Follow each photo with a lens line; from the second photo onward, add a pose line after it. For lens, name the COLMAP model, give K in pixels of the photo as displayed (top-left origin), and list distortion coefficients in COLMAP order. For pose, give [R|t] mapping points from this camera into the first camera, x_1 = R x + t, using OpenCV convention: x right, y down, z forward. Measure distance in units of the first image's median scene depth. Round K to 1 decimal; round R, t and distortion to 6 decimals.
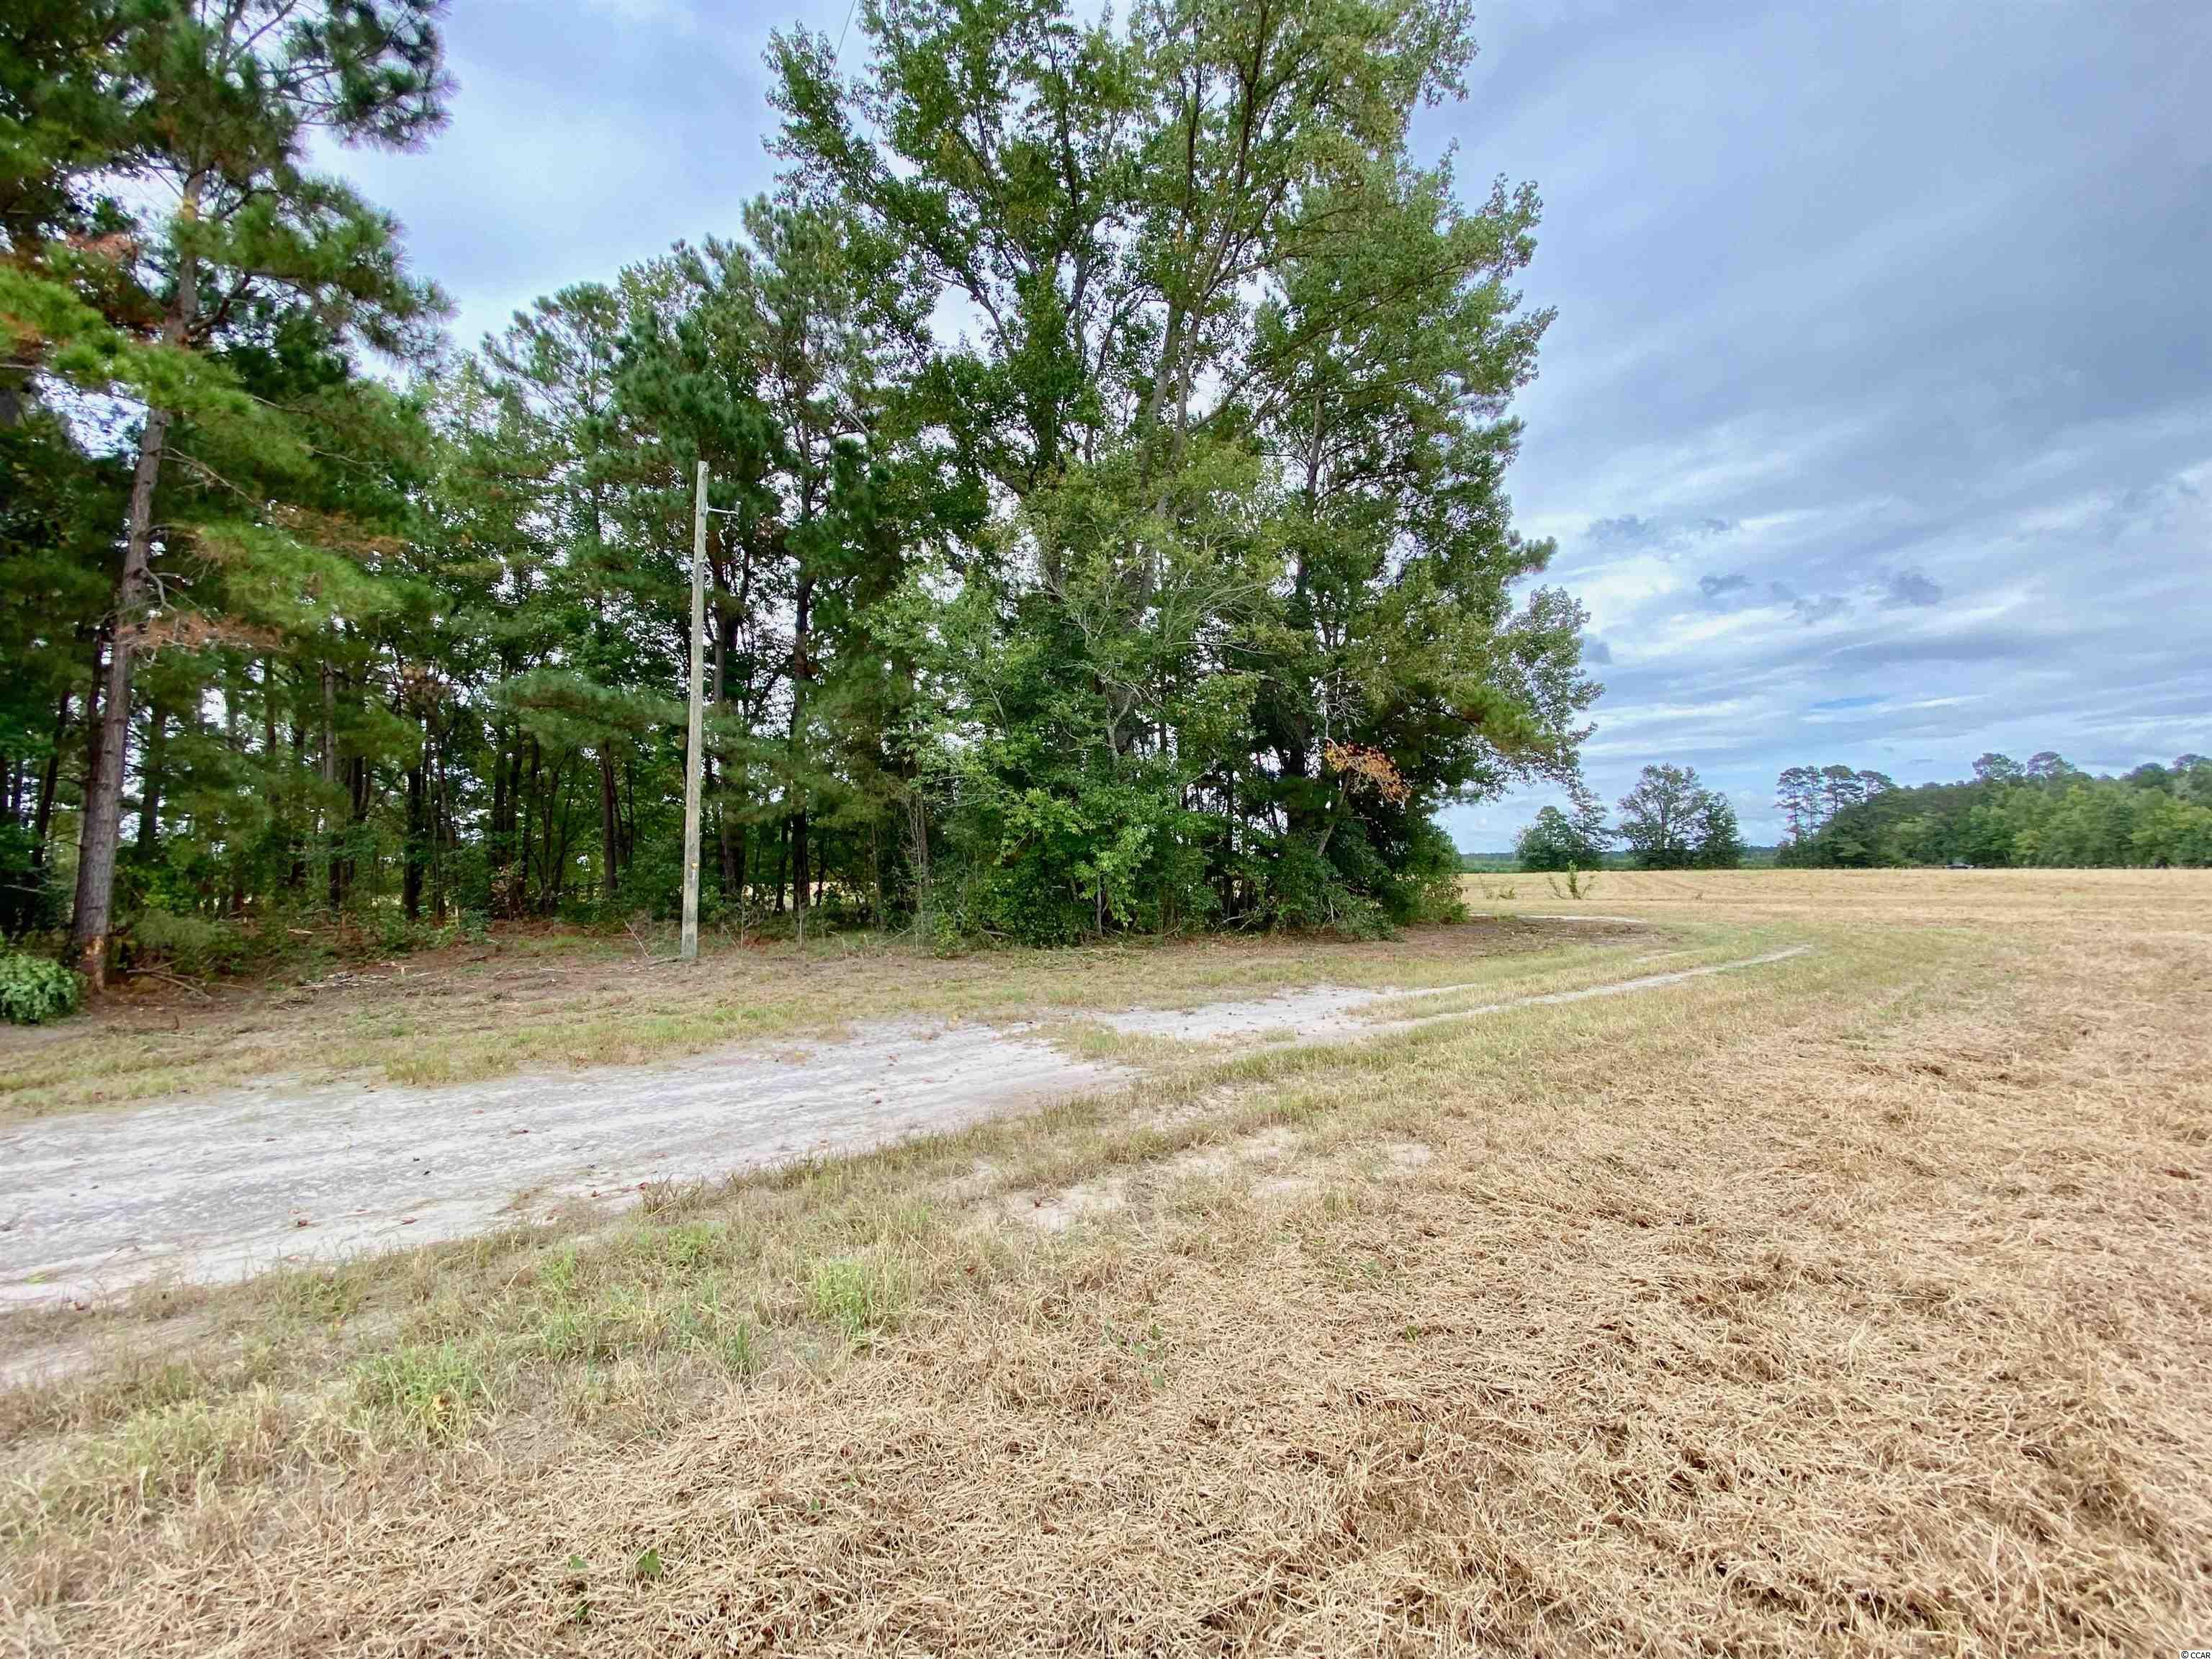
lens RADIAL K [[877.0, 0, 1086.4], [0, 877.0, 854.2], [0, 0, 1]] dist [0.002142, -0.015403]
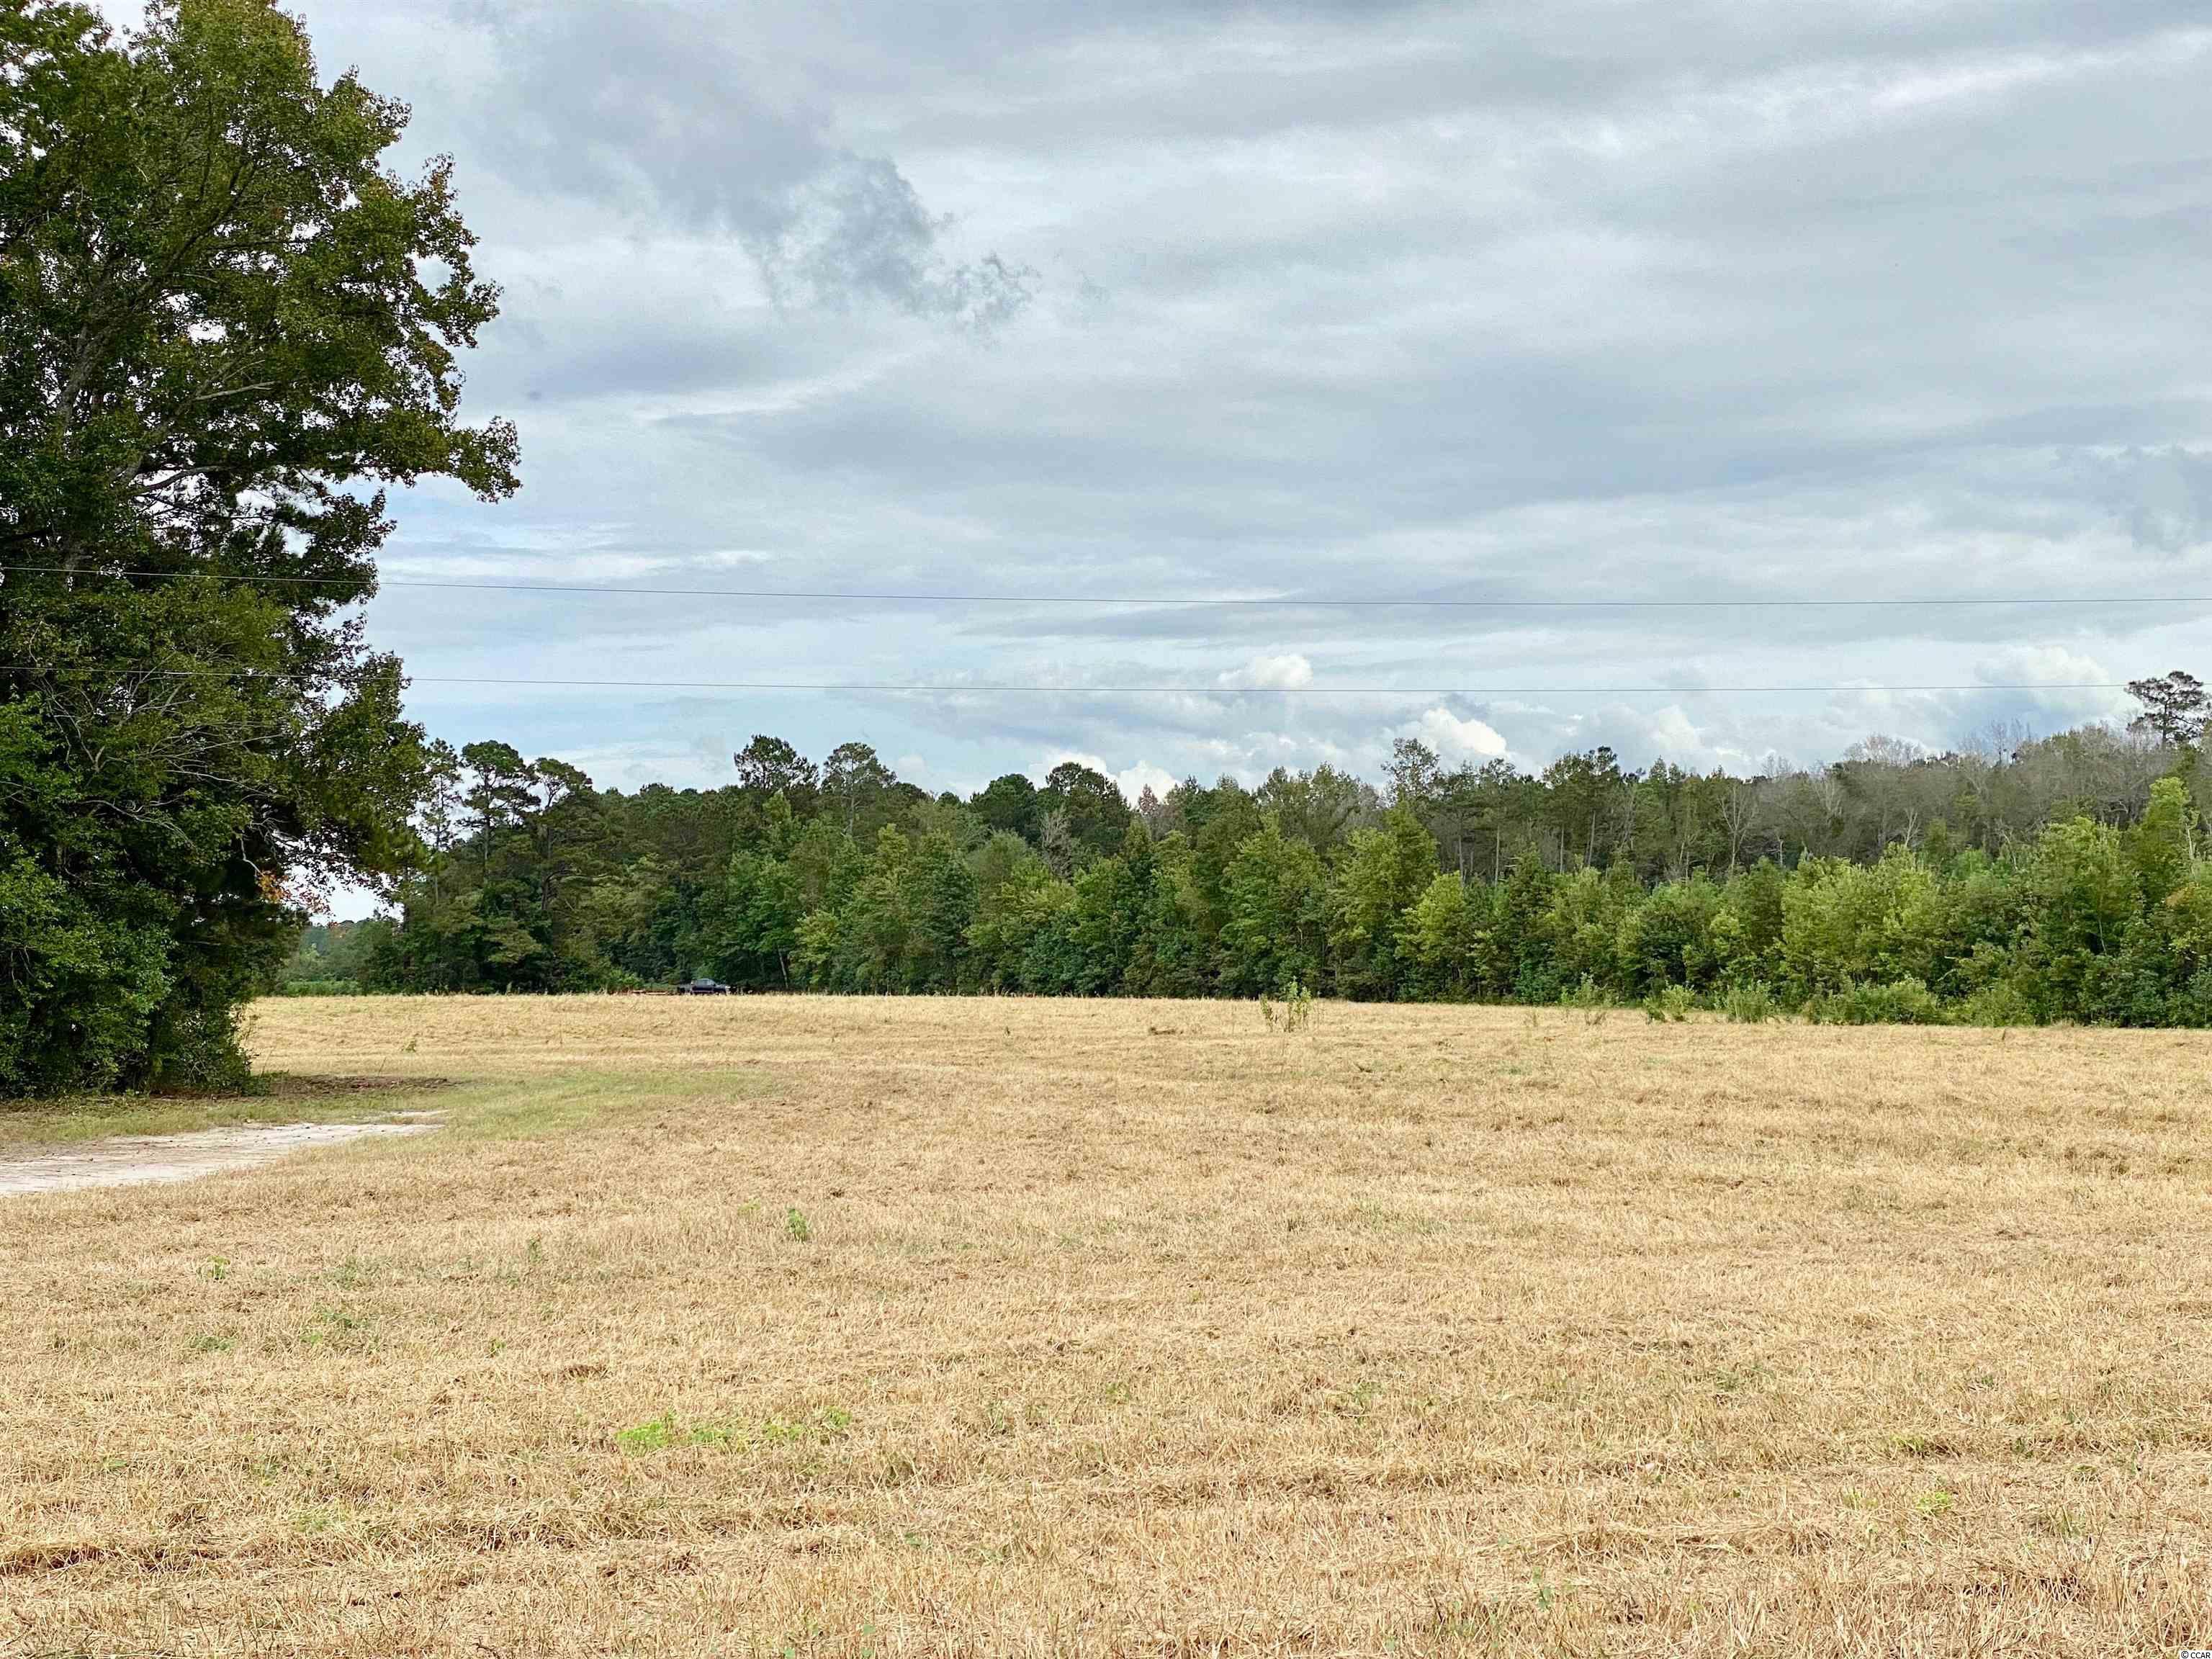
lens RADIAL K [[3250.5, 0, 1096.9], [0, 3250.5, 789.3], [0, 0, 1]] dist [0.103906, -0.065037]
pose [[0.618011, 0.048124, 0.784695, -0.210355], [-0.013874, 0.998637, -0.050317, -0.007340], [-0.786047, 0.020209, 0.617836, -0.221032]]
